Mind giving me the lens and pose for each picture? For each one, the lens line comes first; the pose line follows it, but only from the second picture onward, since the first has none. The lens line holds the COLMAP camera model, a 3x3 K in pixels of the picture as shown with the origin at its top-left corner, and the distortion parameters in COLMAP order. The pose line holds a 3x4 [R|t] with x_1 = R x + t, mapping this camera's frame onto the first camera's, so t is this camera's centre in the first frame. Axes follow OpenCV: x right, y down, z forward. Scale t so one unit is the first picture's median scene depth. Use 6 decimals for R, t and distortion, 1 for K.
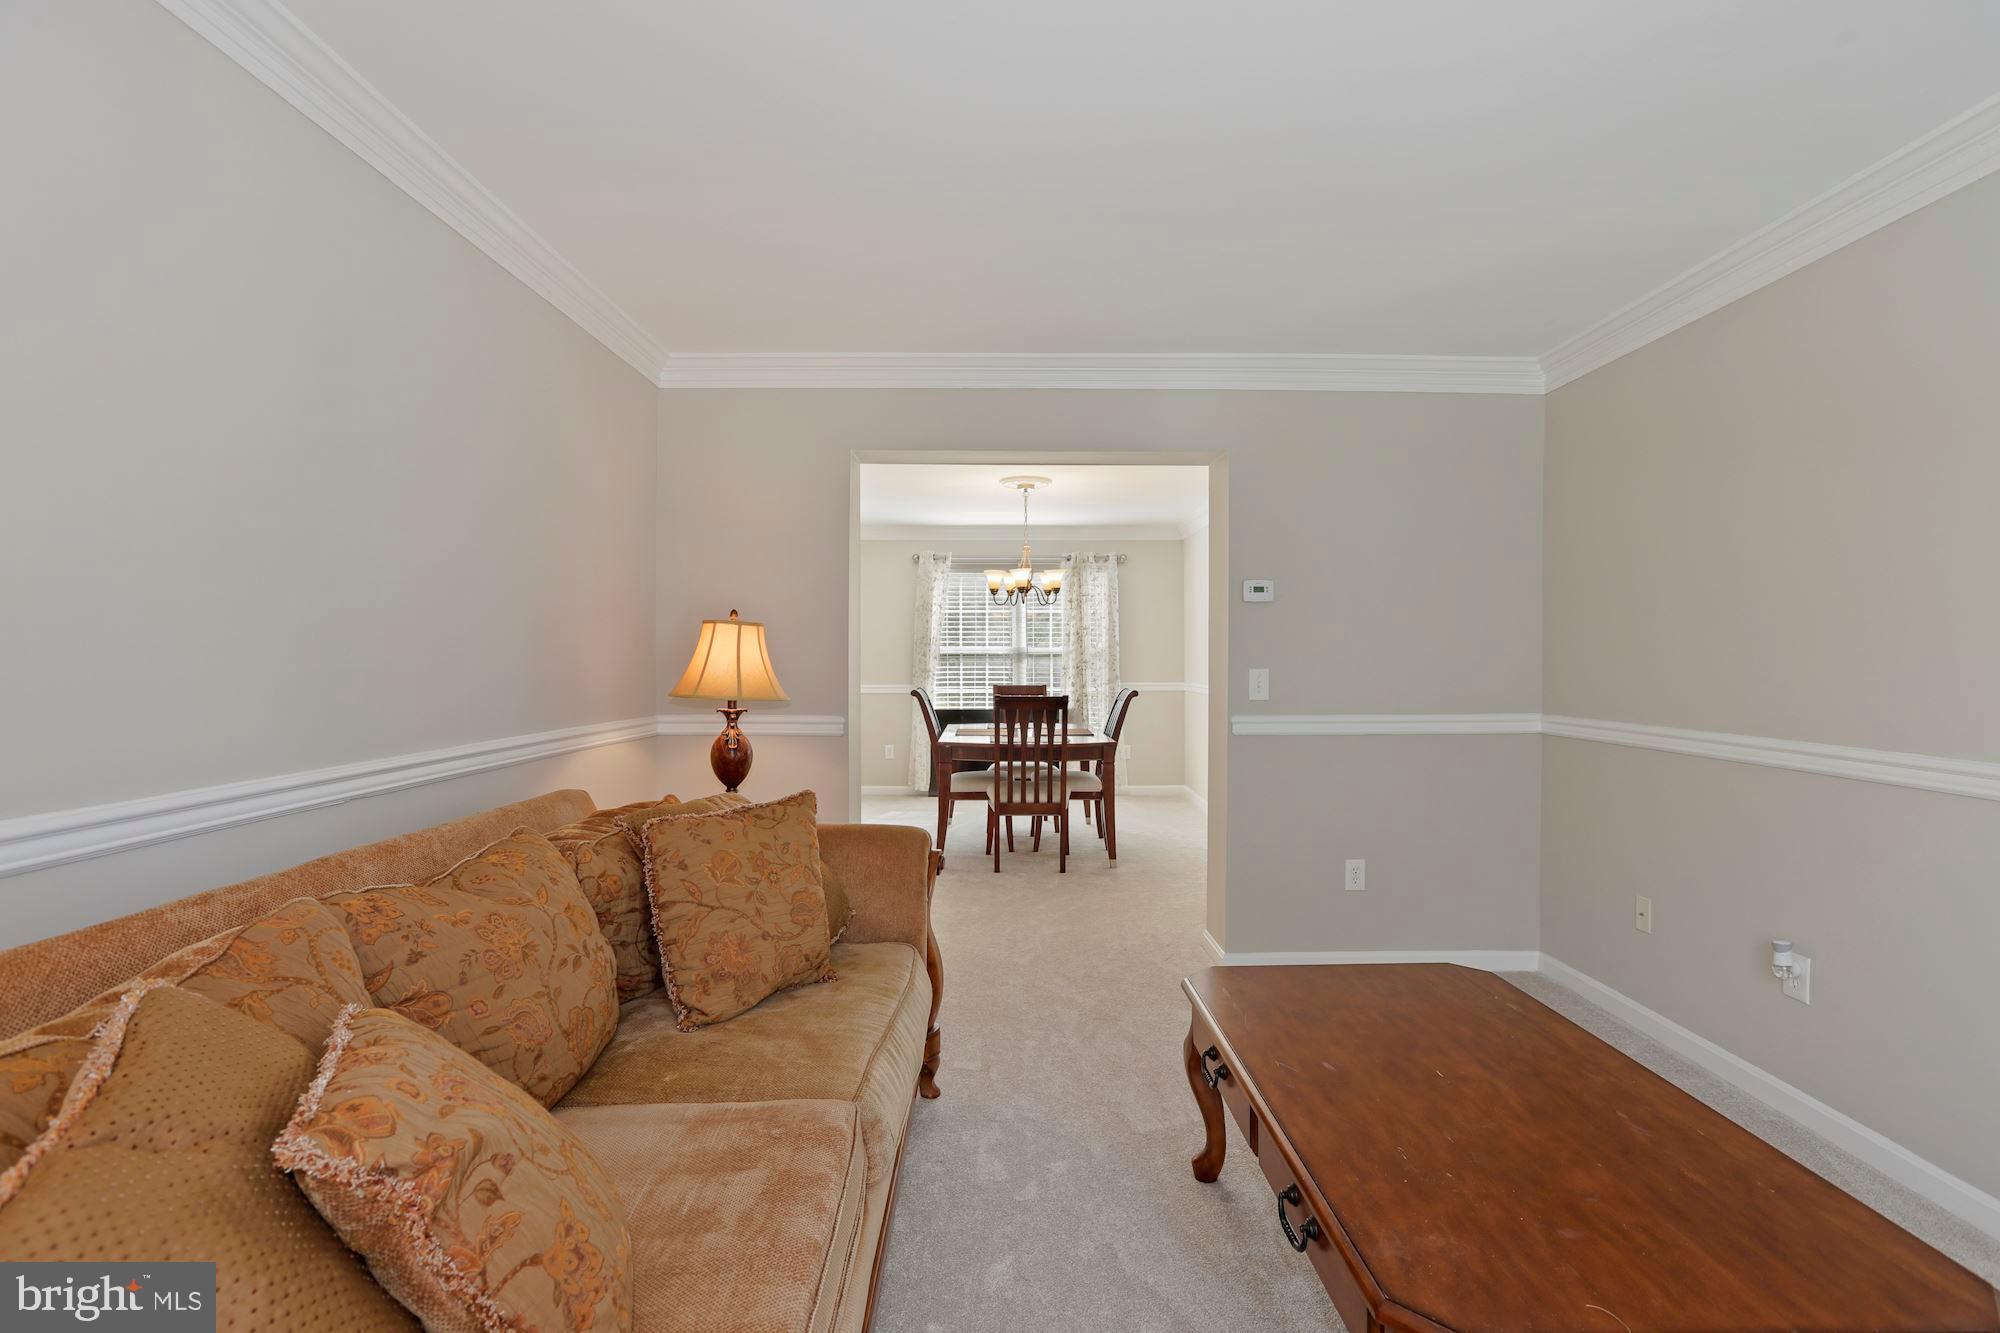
lens RADIAL K [[905.2, 0, 1000.0], [0, 905.2, 666.5], [0, 0, 1]] dist [-0.000573, -0.000170]
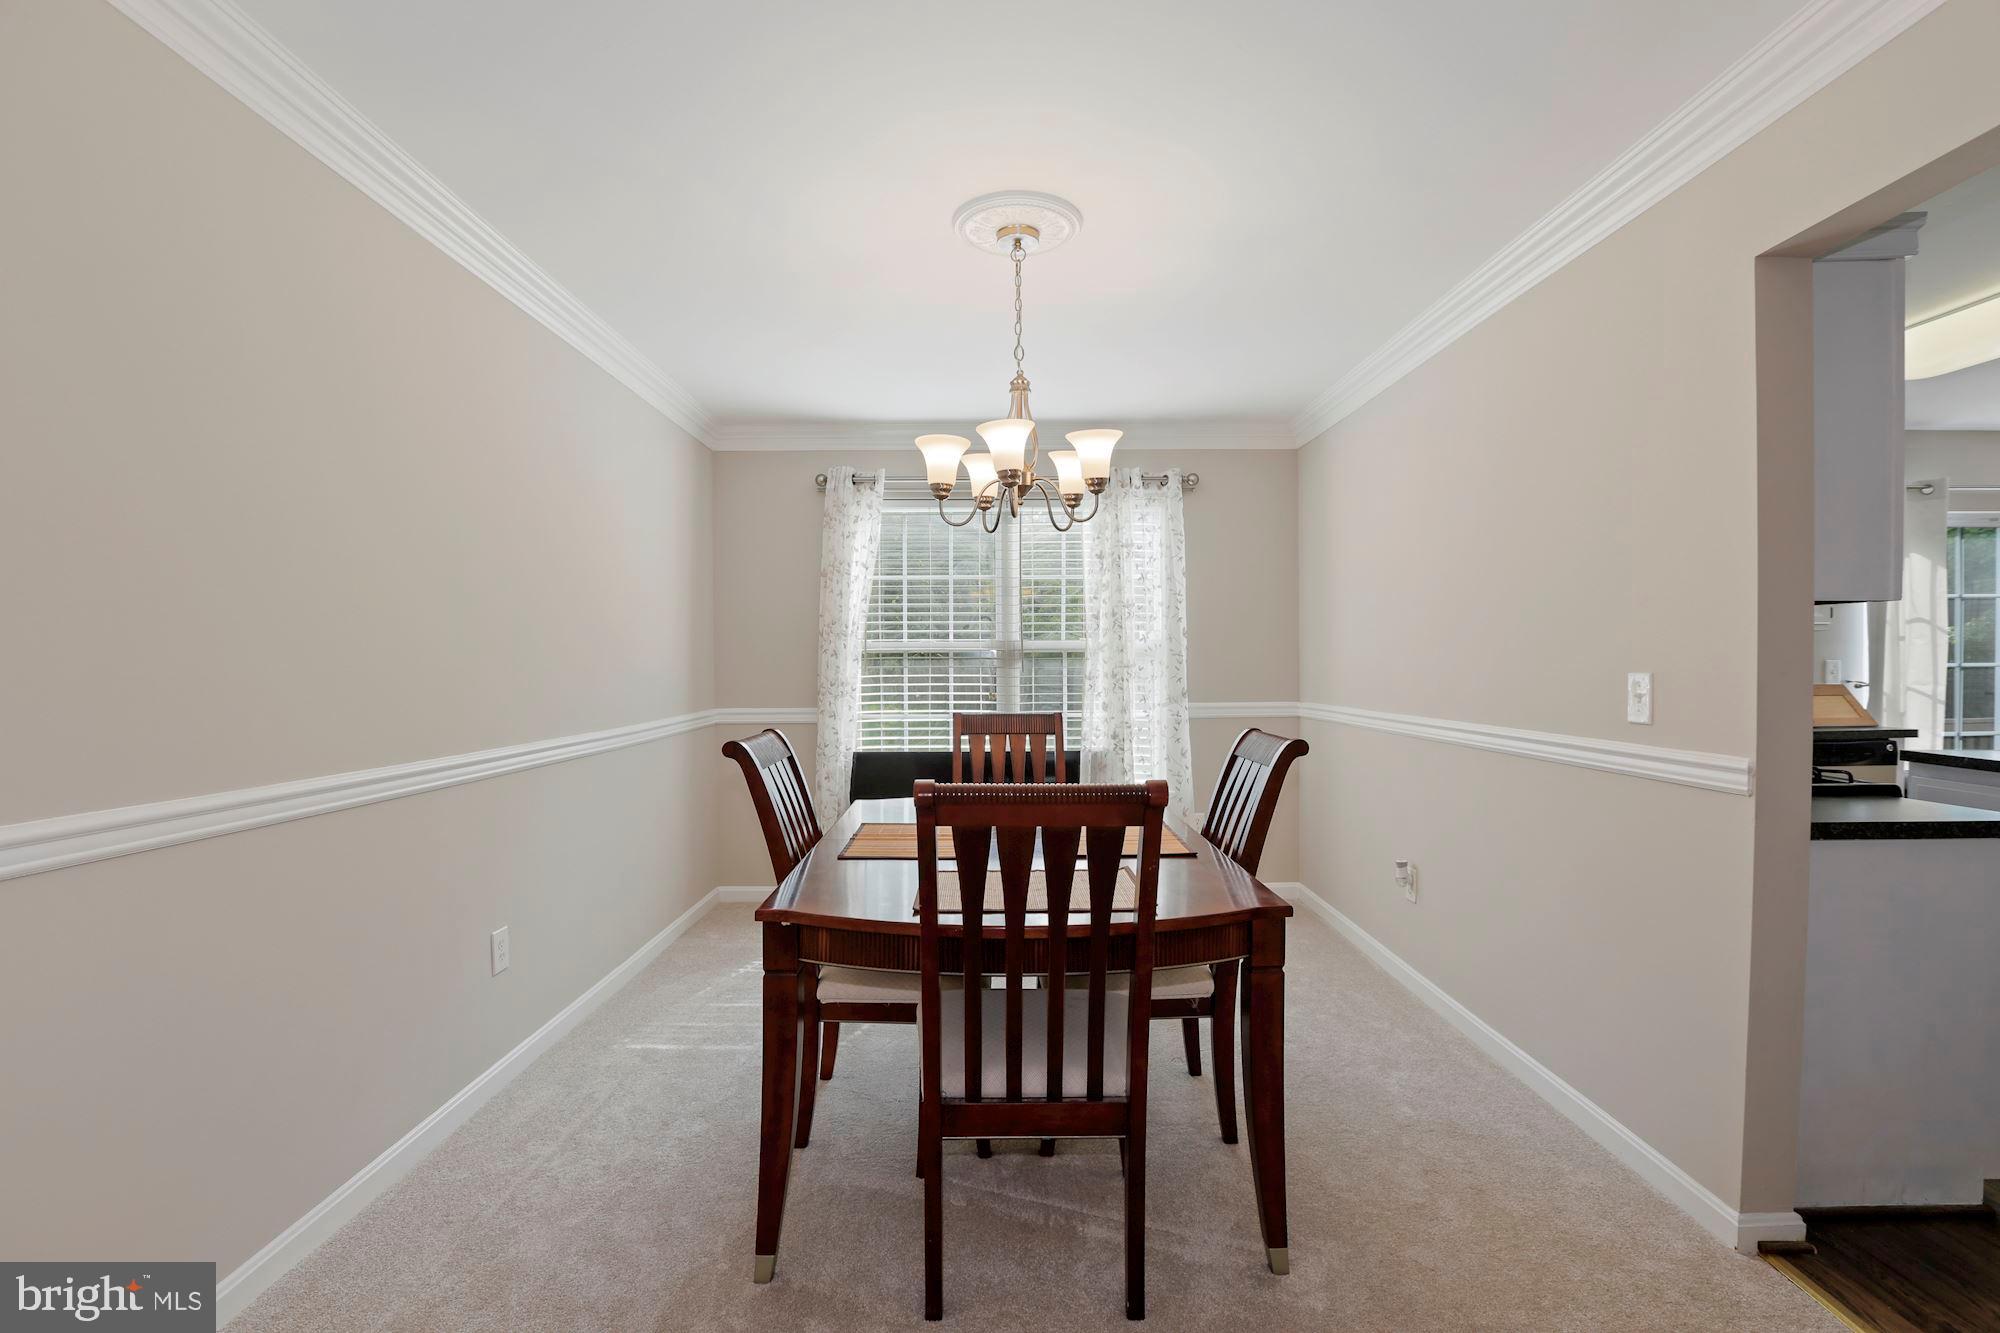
lens RADIAL K [[905.2, 0, 1000.0], [0, 905.2, 666.5], [0, 0, 1]] dist [-0.000573, -0.000170]
pose [[0.999967, -0.004908, 0.006547, 0.012685], [0.004931, 0.999982, -0.003502, -0.003034], [-0.006530, 0.003535, 0.999972, 0.445373]]
